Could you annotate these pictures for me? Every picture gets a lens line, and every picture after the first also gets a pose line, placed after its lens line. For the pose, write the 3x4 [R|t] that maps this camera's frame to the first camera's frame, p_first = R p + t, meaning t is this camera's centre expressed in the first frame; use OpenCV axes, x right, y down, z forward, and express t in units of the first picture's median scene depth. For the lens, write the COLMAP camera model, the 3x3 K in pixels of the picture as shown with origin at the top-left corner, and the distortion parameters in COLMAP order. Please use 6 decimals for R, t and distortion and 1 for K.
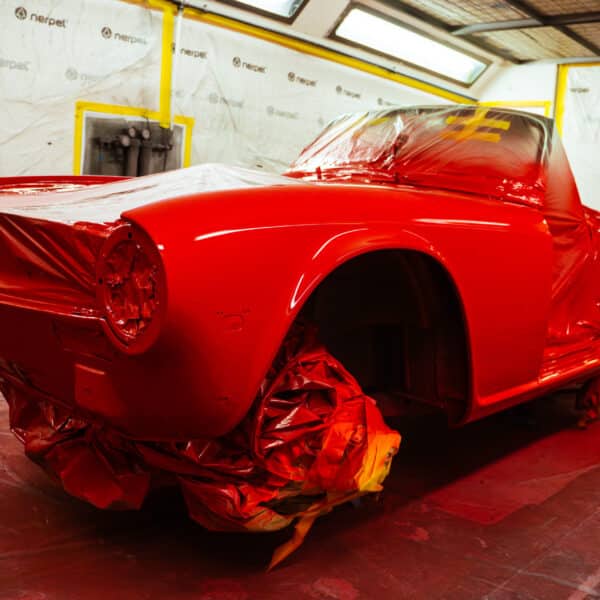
lens RADIAL K [[713.5, 0, 300.0], [0, 713.5, 300.0], [0, 0, 1]] dist [-0.207003, 0.126943]
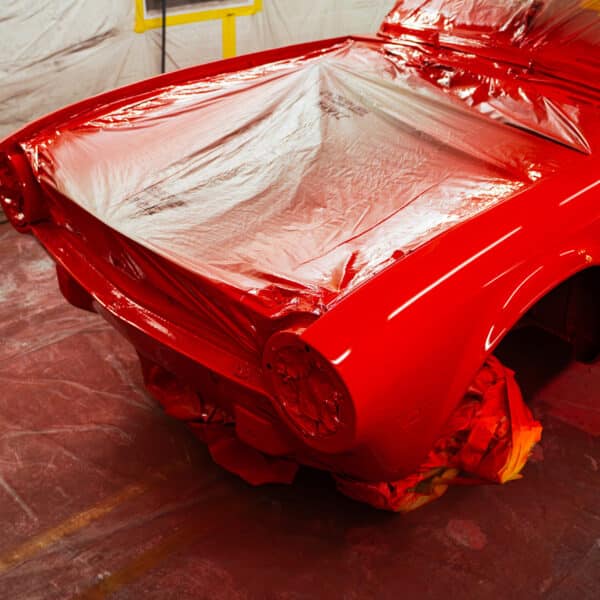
lens RADIAL K [[731.0, 0, 300.0], [0, 731.0, 300.0], [0, 0, 1]] dist [-0.192660, 0.106537]
pose [[0.997620, -0.005491, -0.068737, -0.105636], [0.032899, 0.913958, 0.404474, -0.313519], [0.060602, -0.405773, 0.911963, 0.077389]]
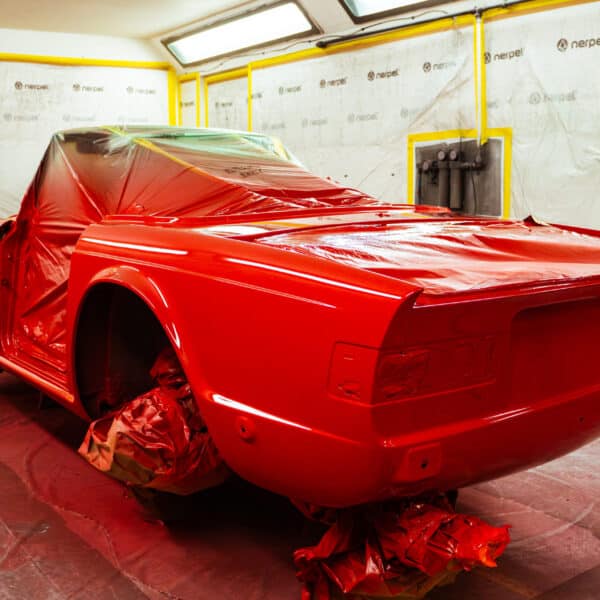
lens RADIAL K [[774.8, 0, 300.0], [0, 774.8, 300.0], [0, 0, 1]] dist [-0.201193, 0.107474]
pose [[-0.177801, 0.056622, -0.982436, 1.752431], [-0.148656, 0.985341, 0.083693, -0.174428], [0.972774, 0.160925, -0.166777, 1.933163]]
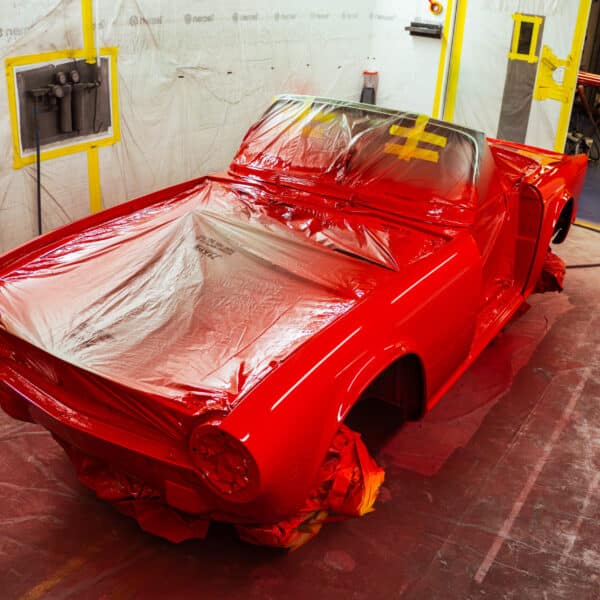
lens RADIAL K [[731.0, 0, 300.0], [0, 731.0, 300.0], [0, 0, 1]] dist [-0.192660, 0.106537]
pose [[0.984761, -0.090873, 0.148284, -0.160985], [0.040298, 0.948652, 0.313745, -0.459434], [-0.169181, -0.302988, 0.937857, -0.181147]]
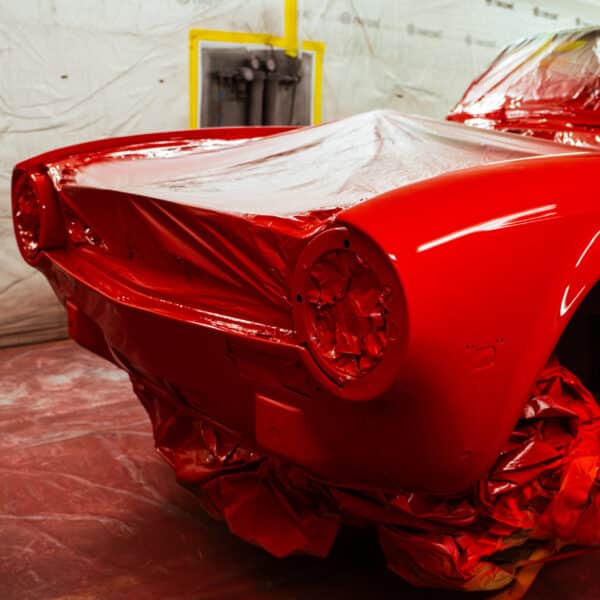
lens RADIAL K [[781.9, 0, 300.0], [0, 781.9, 300.0], [0, 0, 1]] dist [-0.157038, 0.071118]
pose [[0.989436, -0.006608, -0.144823, -0.098528], [0.019092, 0.996199, 0.084986, -0.059337], [0.143711, -0.086853, 0.985801, 0.102731]]
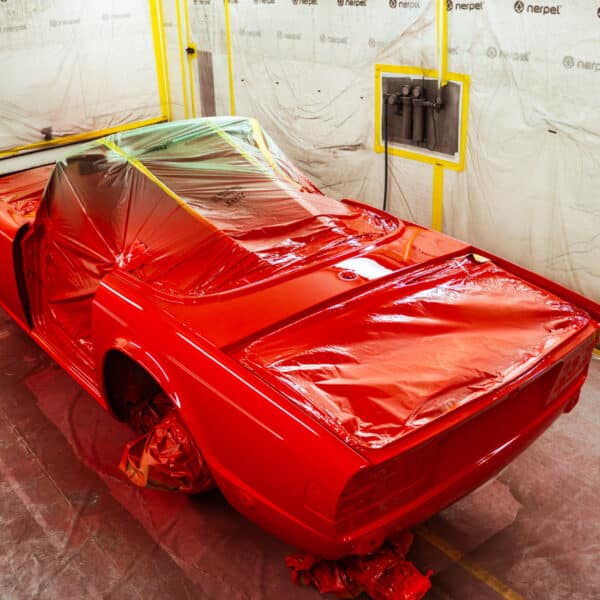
lens RADIAL K [[713.5, 0, 300.0], [0, 713.5, 300.0], [0, 0, 1]] dist [-0.207003, 0.126943]
pose [[-0.150712, 0.350547, -0.924339, 1.806222], [-0.119065, 0.921776, 0.368989, -0.615496], [0.981381, 0.165667, -0.097185, 1.892532]]
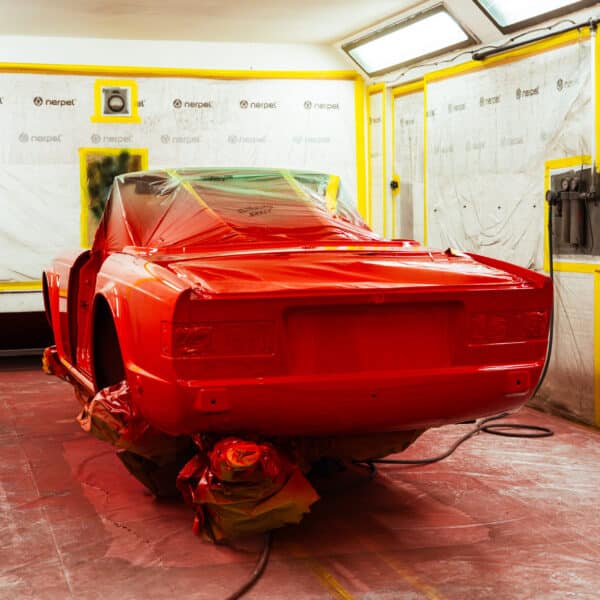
lens RADIAL K [[1220.3, 0, 337.3], [0, 1220.3, 312.2], [0, 0, 1]] dist [0.046791, 0.134643]
pose [[-0.490190, -0.014345, -0.871497, 2.527739], [-0.156688, 0.985026, 0.071919, -0.269559], [0.857416, 0.171807, -0.485098, 2.961629]]
